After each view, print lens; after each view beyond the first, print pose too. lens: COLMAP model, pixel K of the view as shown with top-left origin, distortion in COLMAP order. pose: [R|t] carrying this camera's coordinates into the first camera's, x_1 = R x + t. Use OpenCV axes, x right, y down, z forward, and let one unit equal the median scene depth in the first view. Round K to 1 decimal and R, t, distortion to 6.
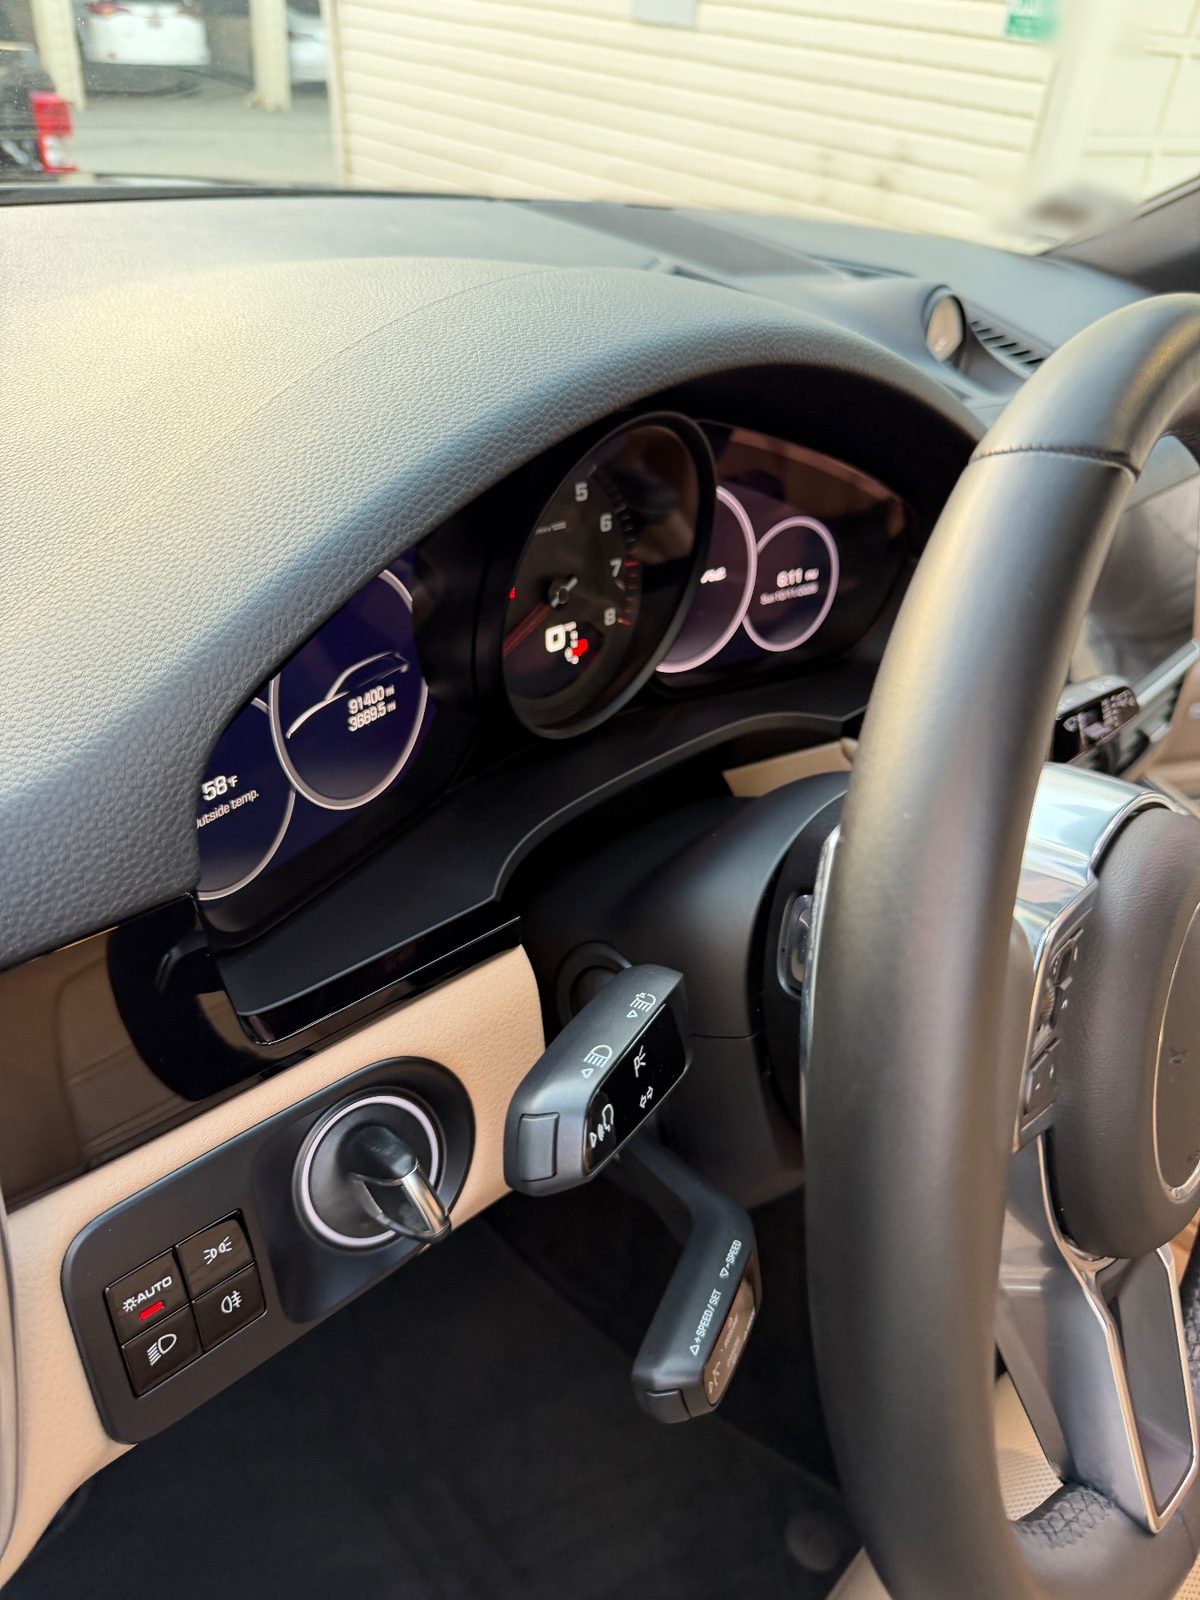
lens RADIAL K [[1103.4, 0, 597.0], [0, 1103.4, 819.9], [0, 0, 1]] dist [0.041679, -0.042051]
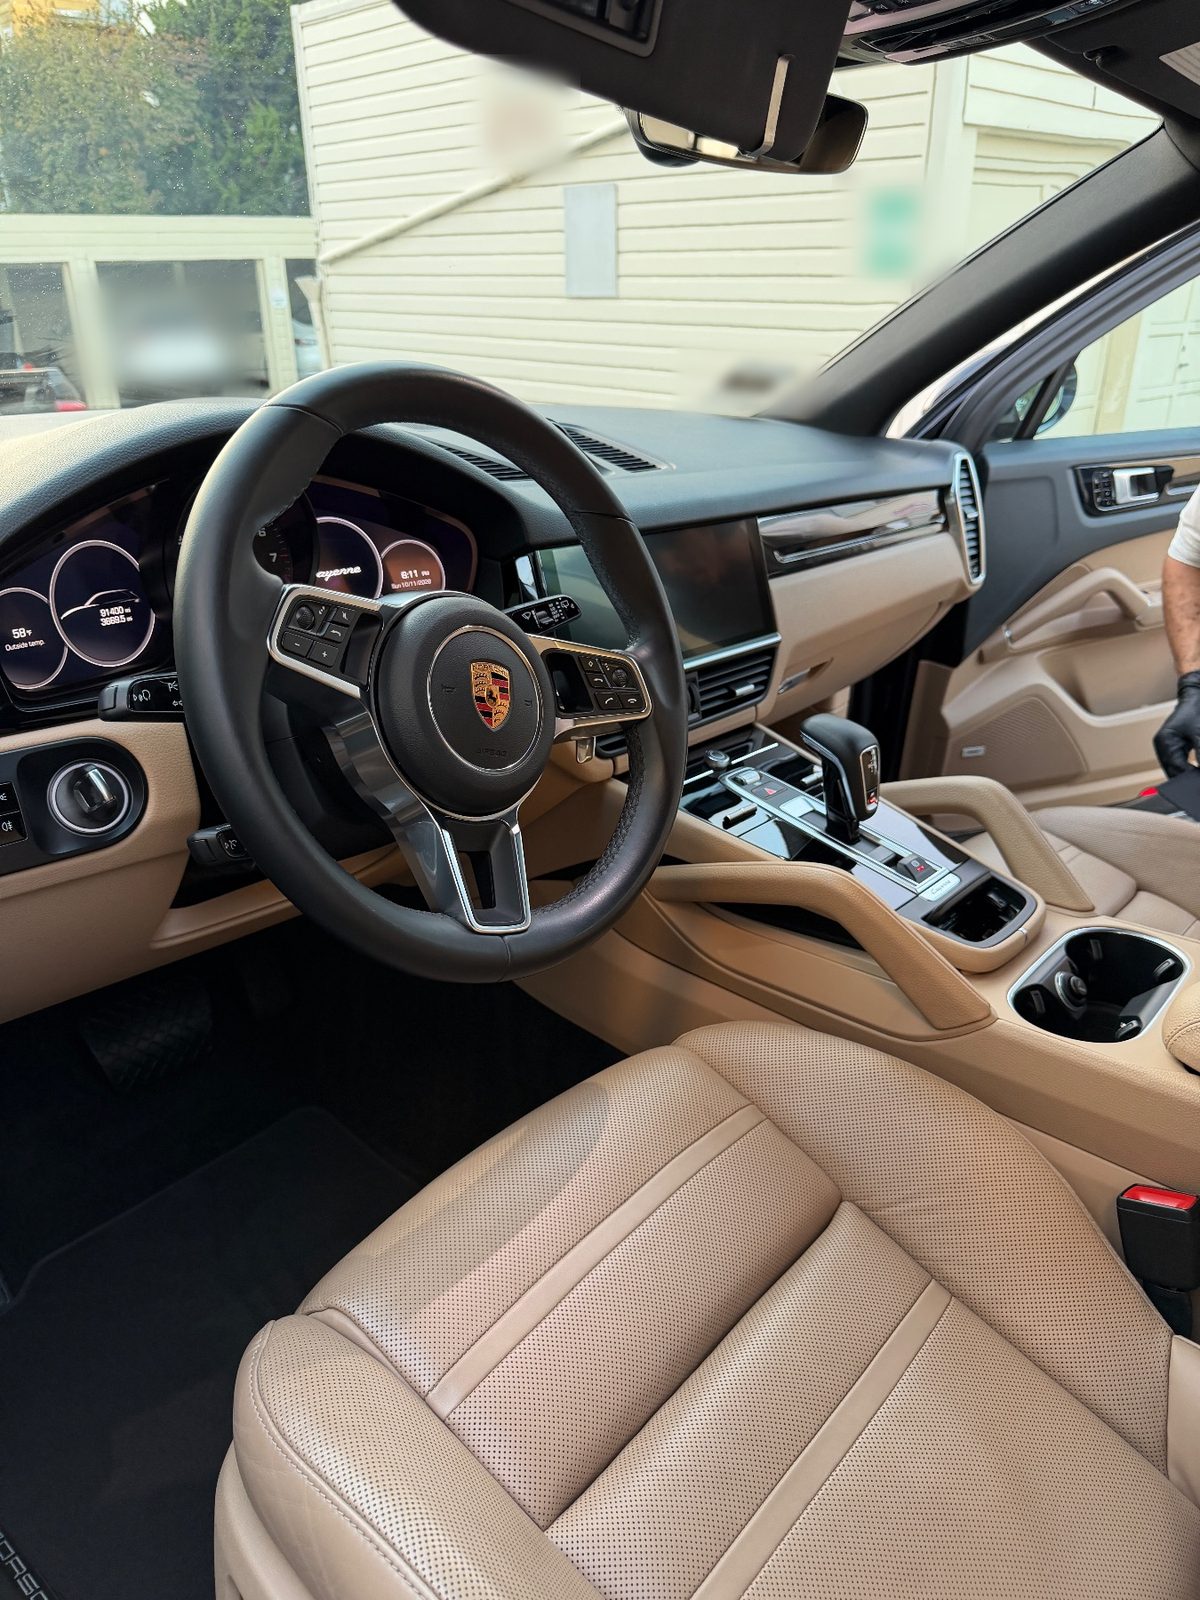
lens RADIAL K [[1140.6, 0, 600.0], [0, 1140.6, 800.0], [0, 0, 1]] dist [0.003176, -0.000363]
pose [[0.995205, -0.094249, -0.026136, 0.658107], [0.086742, 0.973985, -0.209352, 0.698535], [0.045187, 0.206081, 0.977491, -0.849934]]
